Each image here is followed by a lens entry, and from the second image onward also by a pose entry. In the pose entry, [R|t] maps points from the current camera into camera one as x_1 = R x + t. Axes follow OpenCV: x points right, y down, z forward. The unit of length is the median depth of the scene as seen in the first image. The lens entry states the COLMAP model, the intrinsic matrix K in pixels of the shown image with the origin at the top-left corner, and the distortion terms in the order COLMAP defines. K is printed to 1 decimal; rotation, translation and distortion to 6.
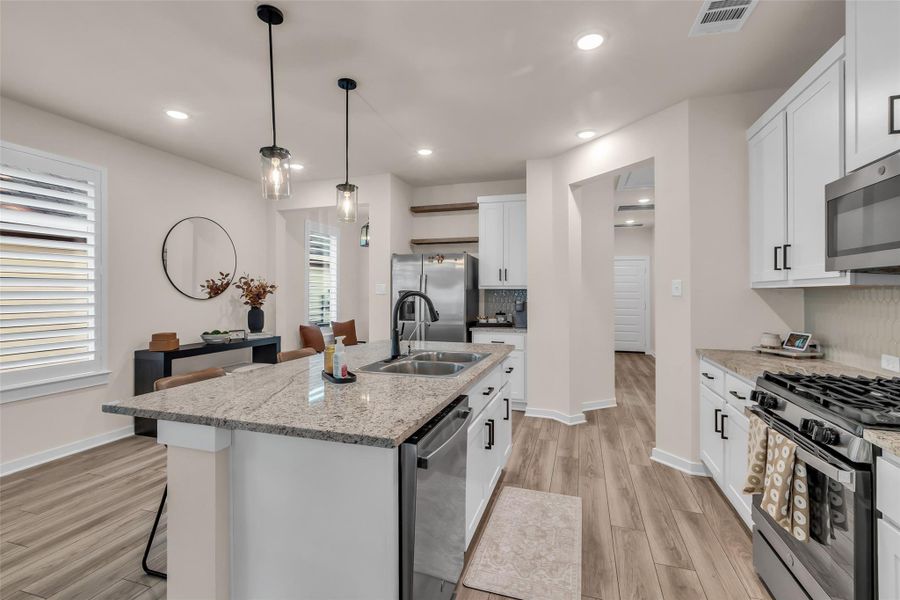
lens RADIAL K [[399.8, 0, 457.1], [0, 399.8, 292.1], [0, 0, 1]] dist [-0.000711, 0.000536]
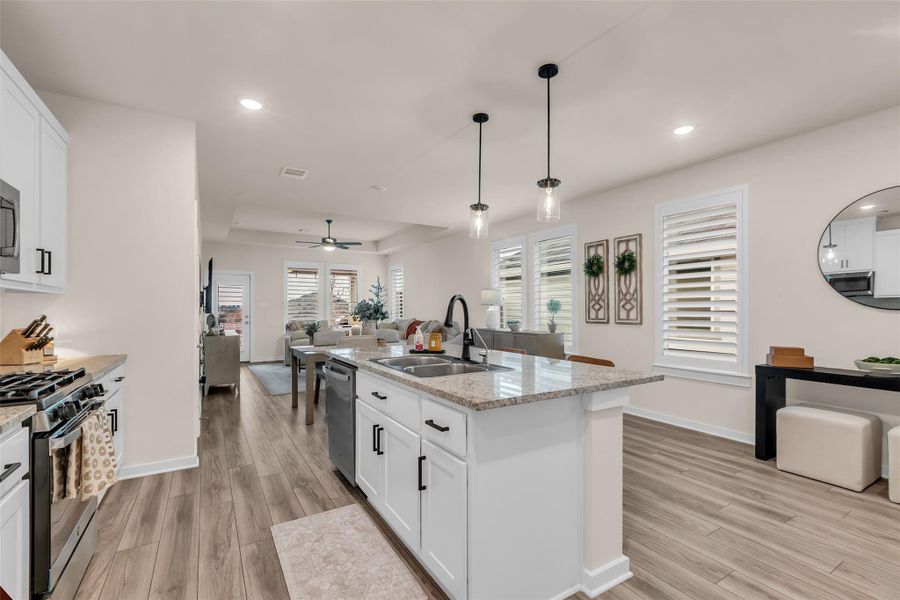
lens RADIAL K [[399.8, 0, 452.3], [0, 399.8, 307.5], [0, 0, 1]] dist [-0.000711, 0.000536]
pose [[-0.655135, -0.005418, -0.755492, 0.701606], [0.000864, 0.999968, -0.007920, 0.040296], [0.755511, -0.005842, -0.655110, 1.771276]]
